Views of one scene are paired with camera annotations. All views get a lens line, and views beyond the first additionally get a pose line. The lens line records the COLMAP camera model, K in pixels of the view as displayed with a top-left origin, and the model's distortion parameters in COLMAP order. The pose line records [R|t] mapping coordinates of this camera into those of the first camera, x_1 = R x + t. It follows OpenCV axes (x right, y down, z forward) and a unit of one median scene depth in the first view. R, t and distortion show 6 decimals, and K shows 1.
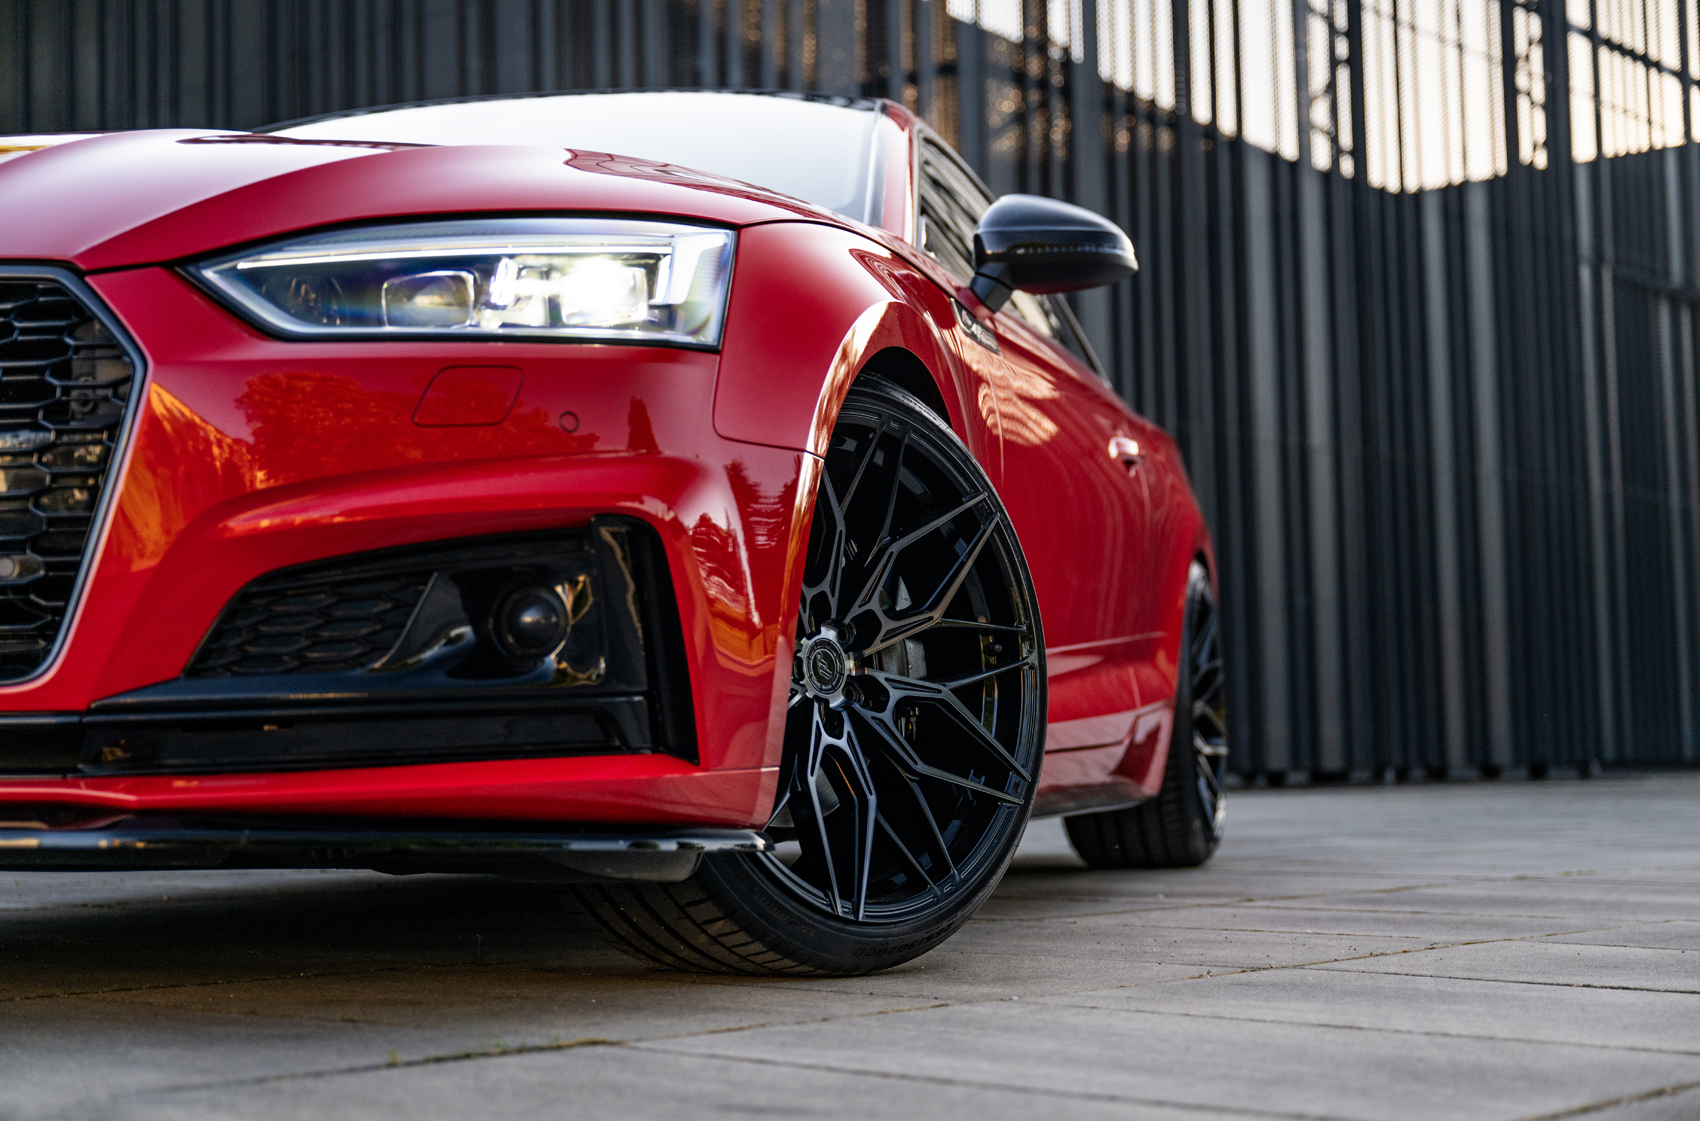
lens RADIAL K [[2648.0, 0, 850.0], [0, 2648.0, 560.5], [0, 0, 1]] dist [-0.010632, 0.121496]
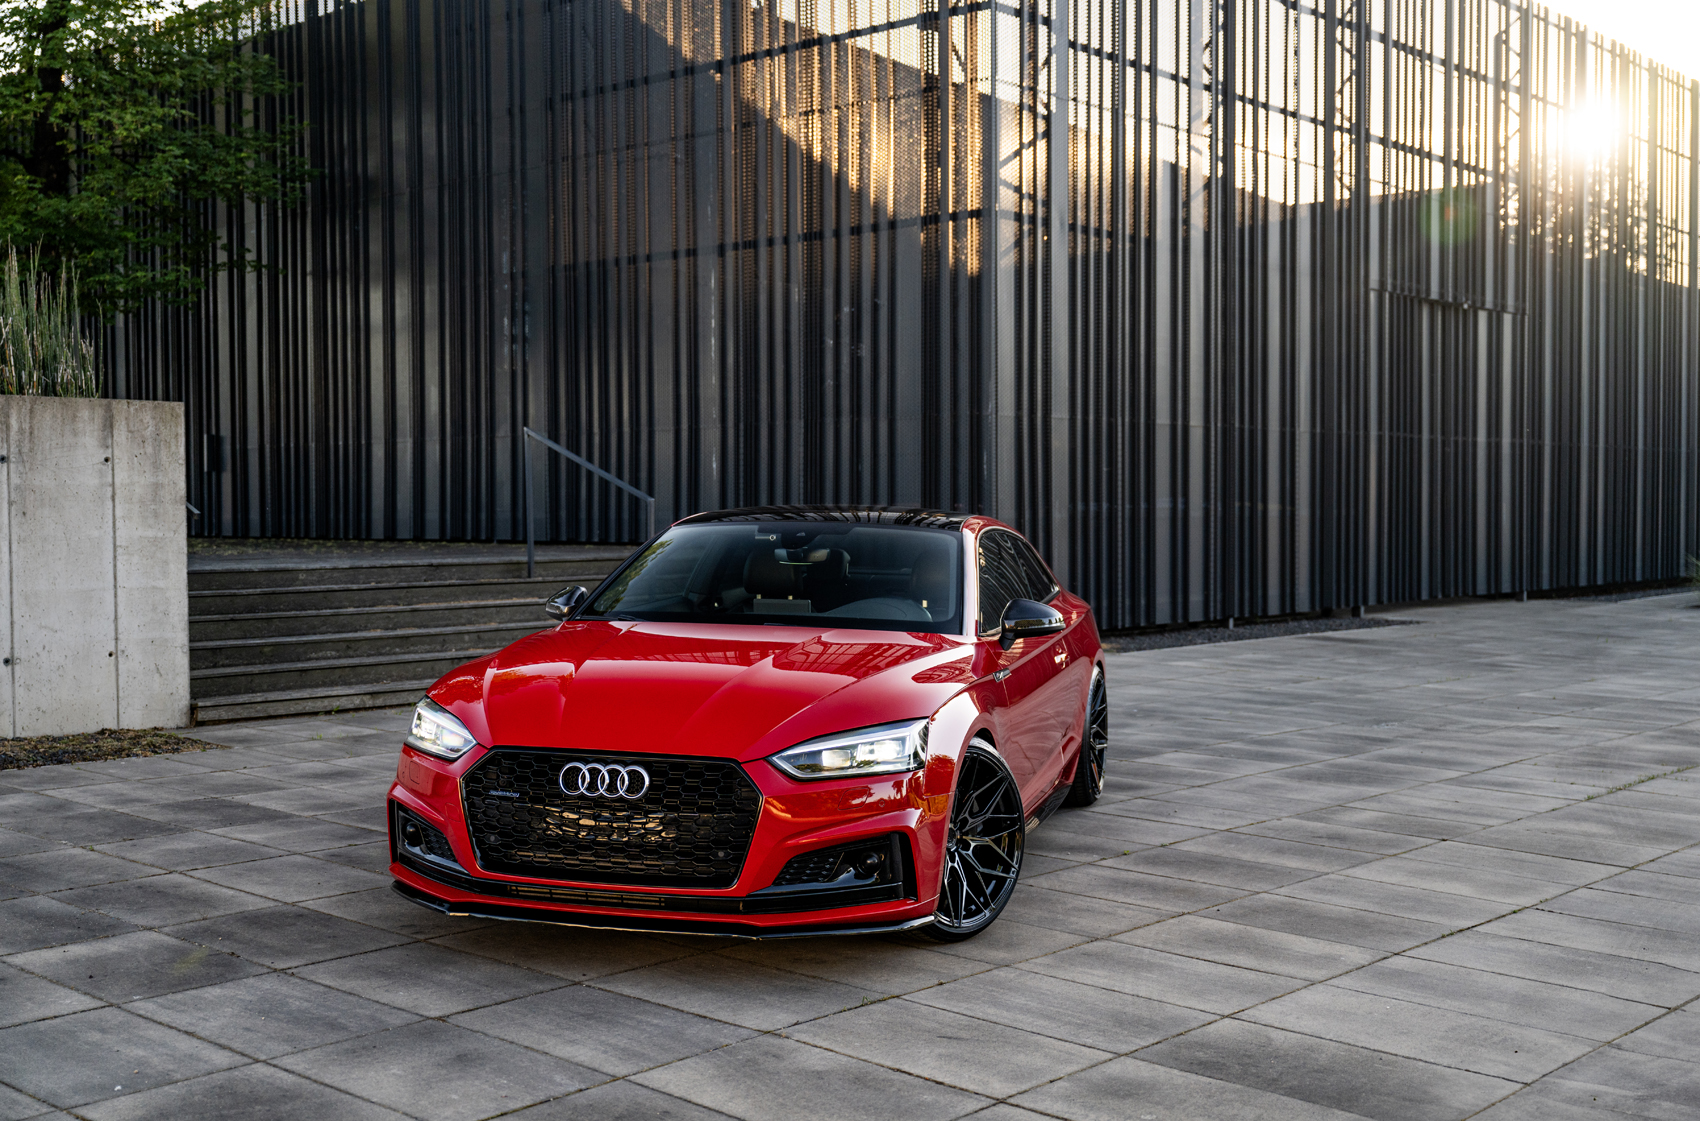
lens RADIAL K [[1939.6, 0, 850.0], [0, 1939.6, 560.5], [0, 0, 1]] dist [0.007114, 0.028501]
pose [[0.999714, 0.019757, -0.013504, -0.115834], [-0.018087, 0.993286, 0.114263, -0.607025], [0.015671, -0.113986, 0.993359, -1.321804]]
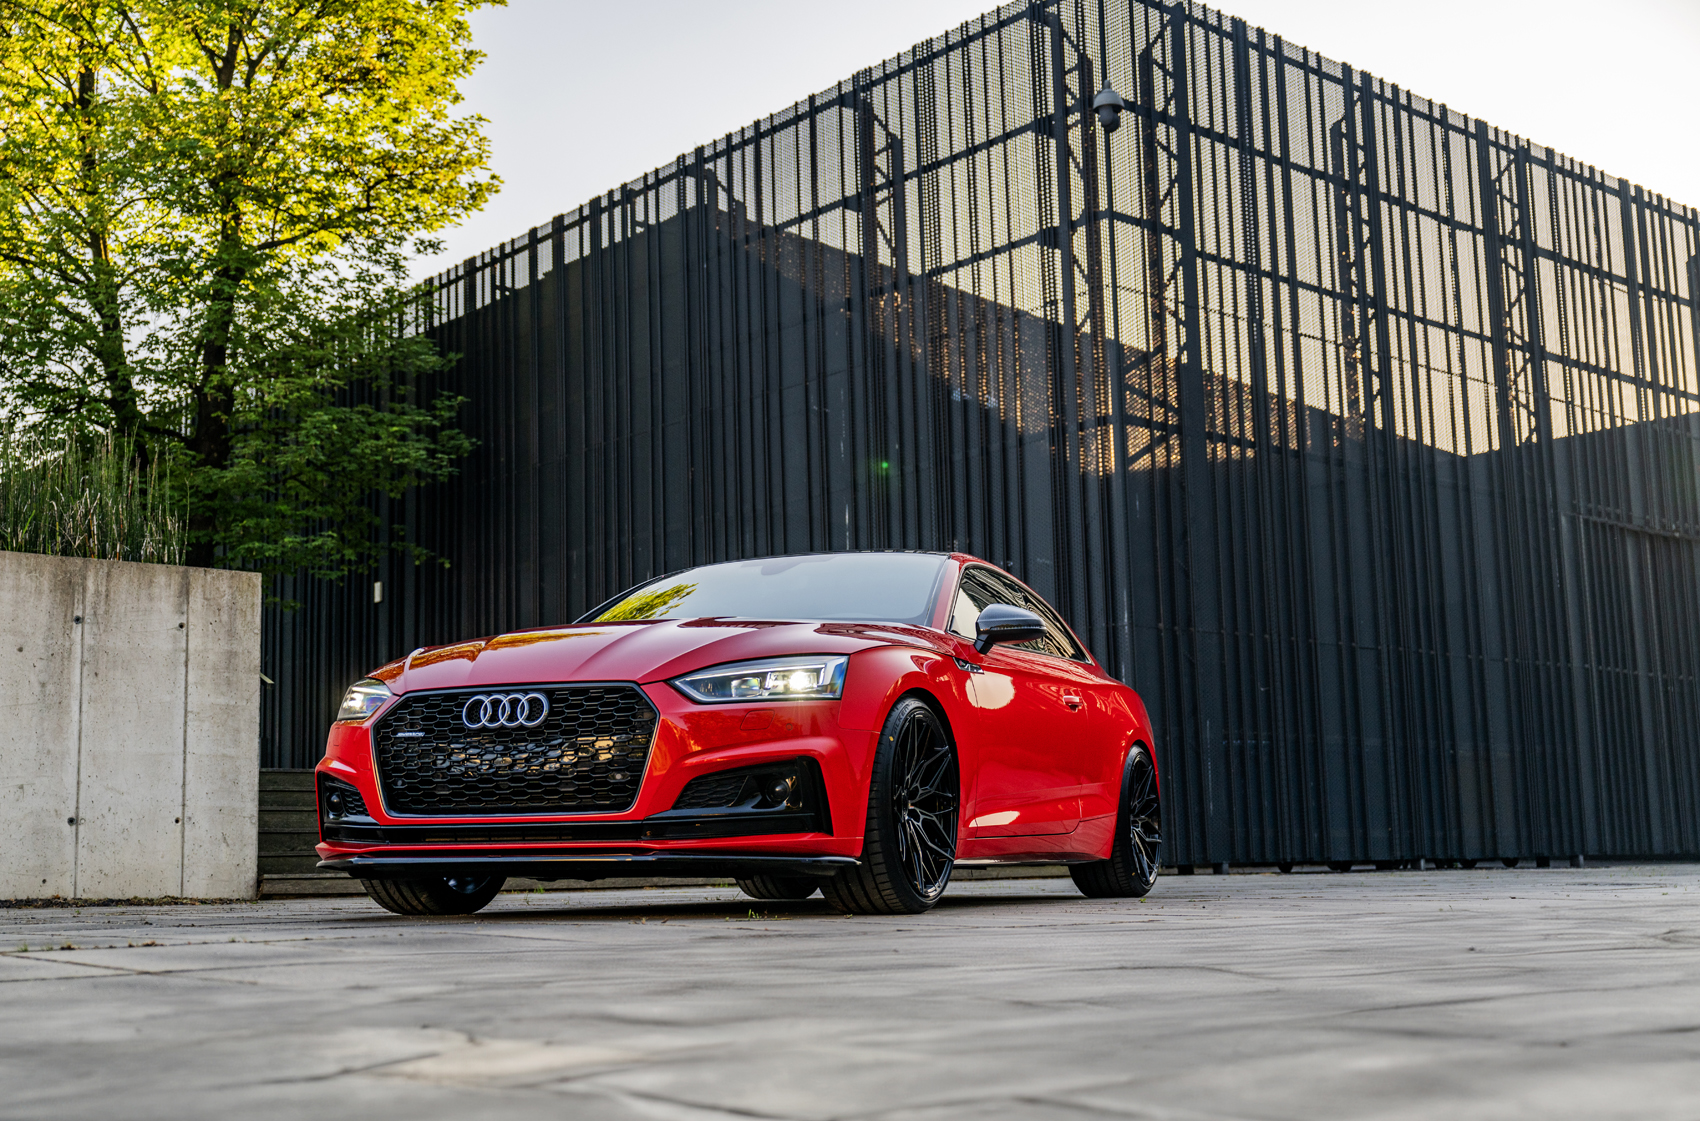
lens RADIAL K [[2051.5, 0, 850.0], [0, 2051.5, 560.5], [0, 0, 1]] dist [0.014298, 0.009743]
pose [[0.990596, -0.024151, -0.134668, 0.291624], [0.014391, 0.997229, -0.072987, -0.068471], [0.136057, 0.070363, 0.988199, -1.381093]]
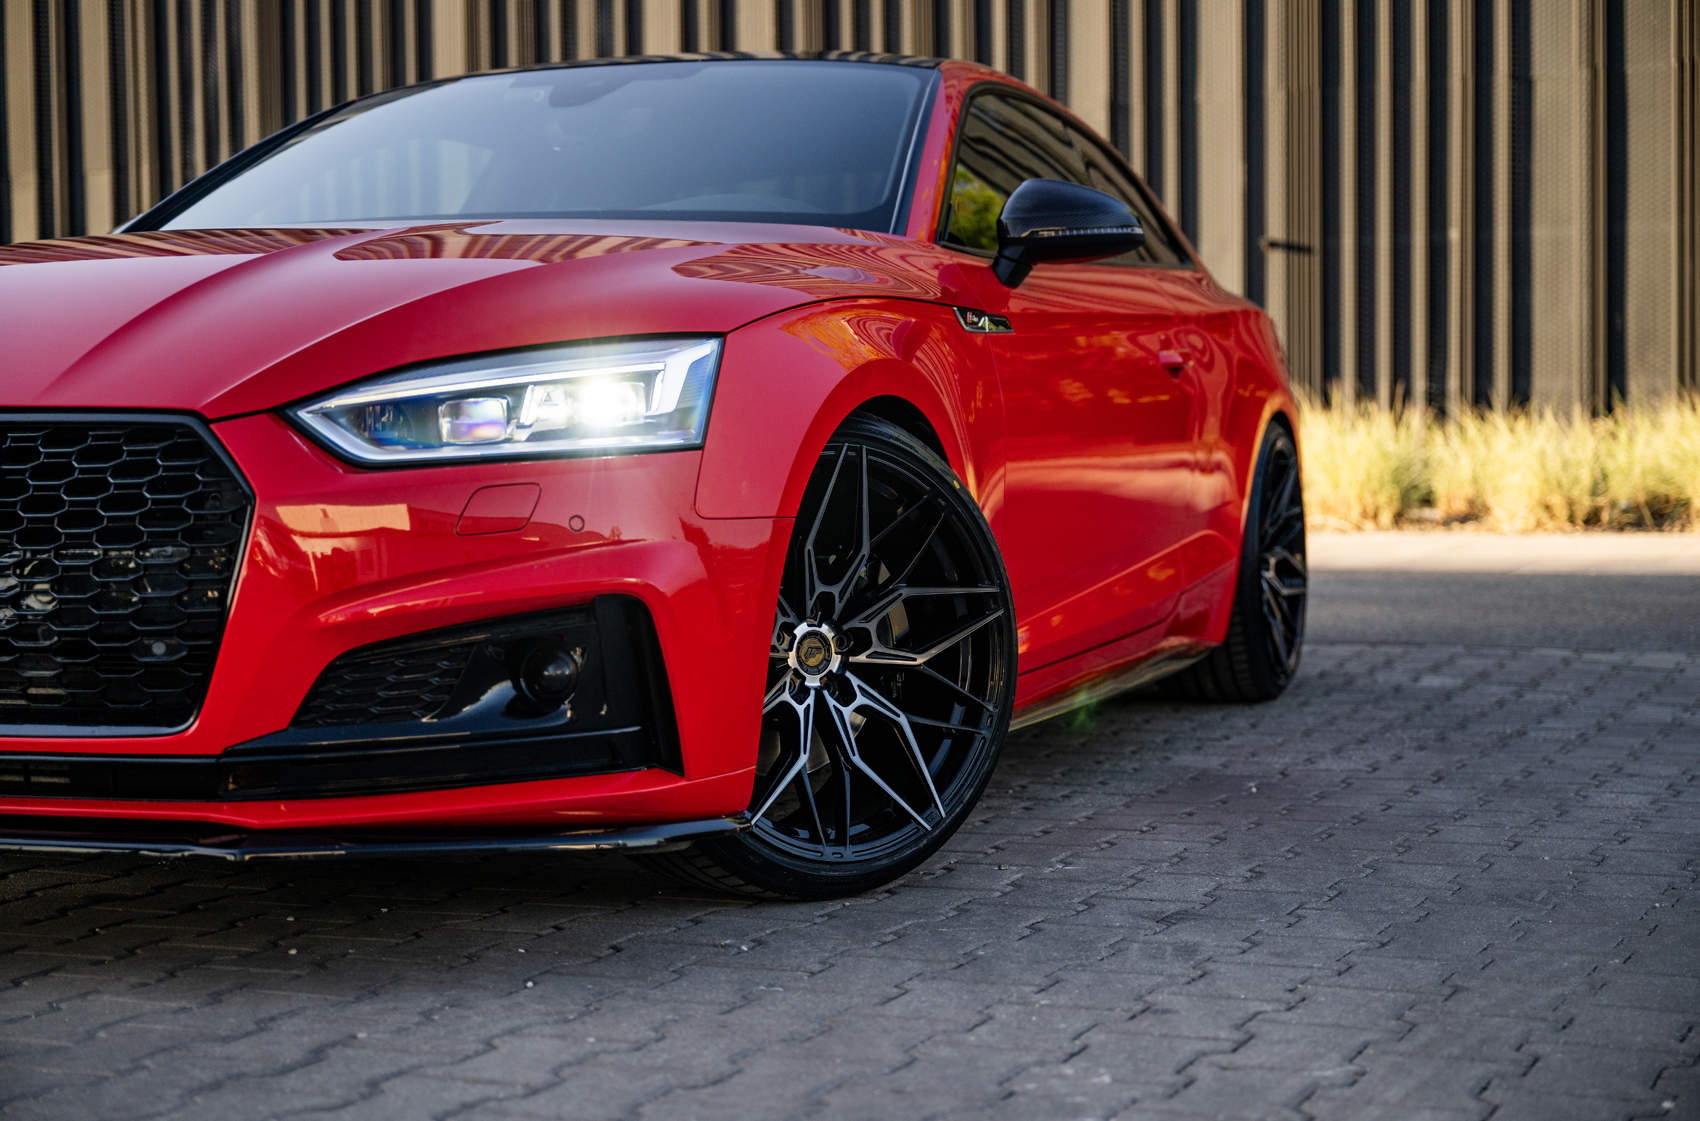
lens RADIAL K [[2810.0, 0, 850.0], [0, 2810.0, 560.5], [0, 0, 1]] dist [0.018042, 0.040929]
pose [[0.995326, 0.006892, -0.096330, 0.157686], [0.005573, 0.991690, 0.128530, -0.205693], [0.096415, -0.128466, 0.987016, -0.351119]]
